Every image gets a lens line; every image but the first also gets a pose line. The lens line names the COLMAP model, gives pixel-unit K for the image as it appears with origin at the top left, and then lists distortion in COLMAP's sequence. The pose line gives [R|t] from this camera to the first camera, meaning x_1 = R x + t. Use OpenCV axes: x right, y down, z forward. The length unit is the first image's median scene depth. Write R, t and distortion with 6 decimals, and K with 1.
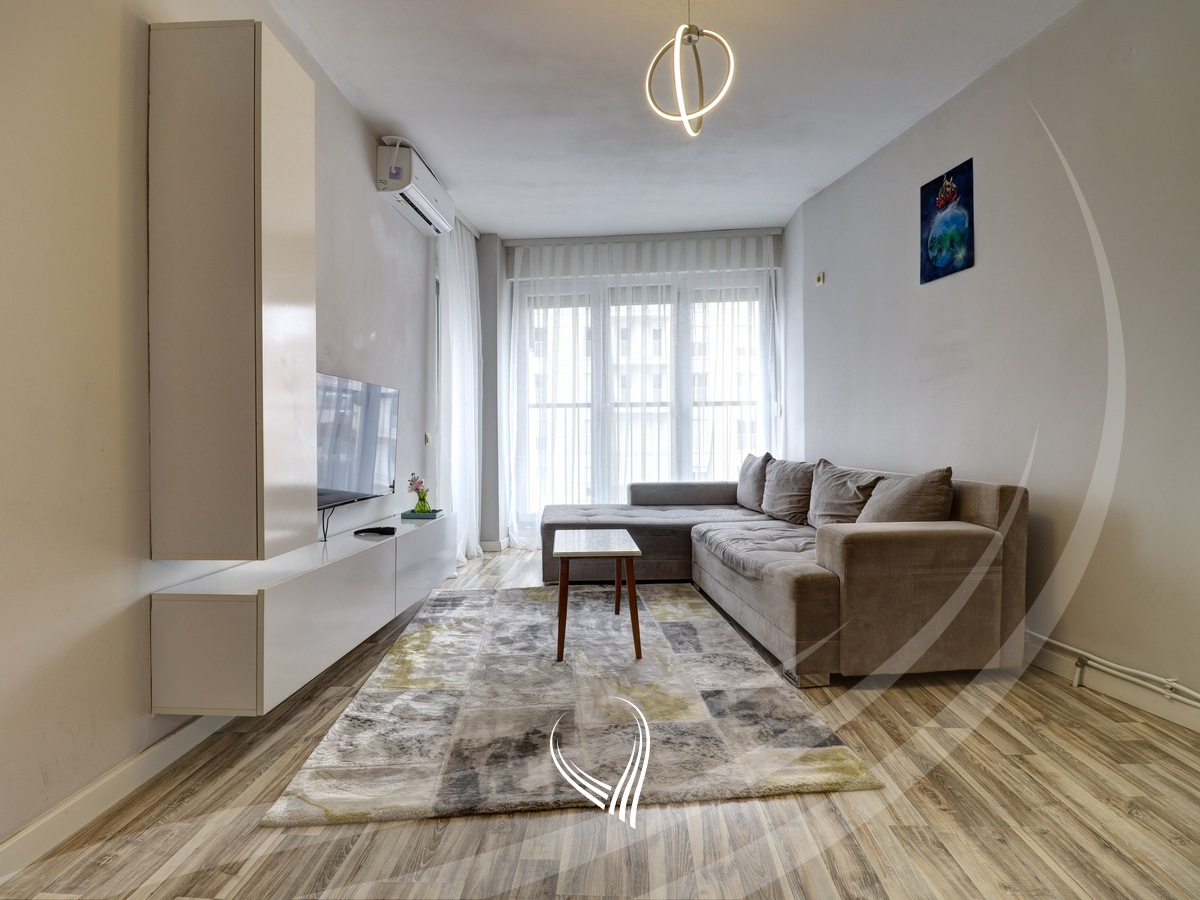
lens RADIAL K [[756.6, 0, 600.0], [0, 756.6, 450.0], [0, 0, 1]] dist [-0.000684, -0.001607]
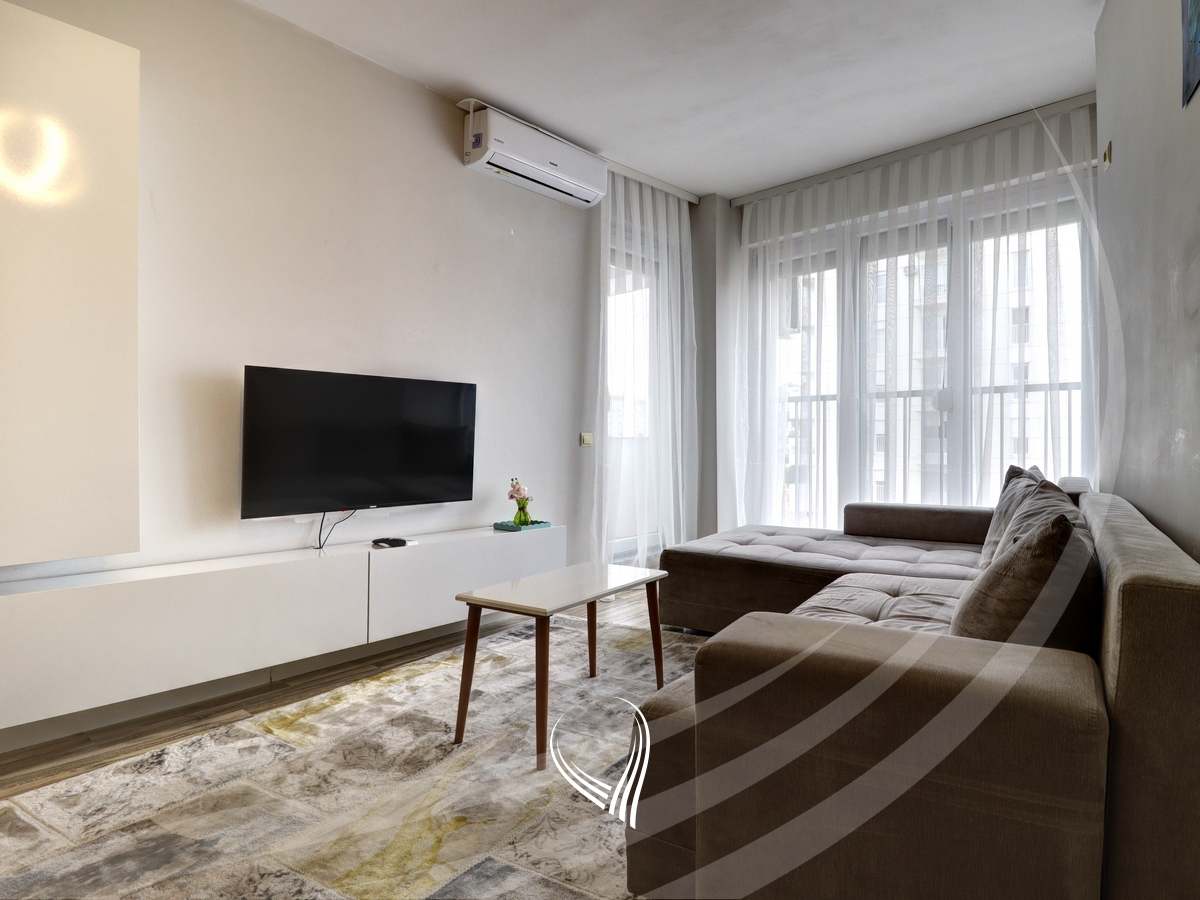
lens RADIAL K [[756.6, 0, 600.0], [0, 756.6, 450.0], [0, 0, 1]] dist [-0.000684, -0.001607]
pose [[0.791593, 0.014372, -0.610880, 0.366441], [-0.014097, 0.999887, 0.005257, -0.008876], [0.610886, 0.004450, 0.791706, 0.361109]]
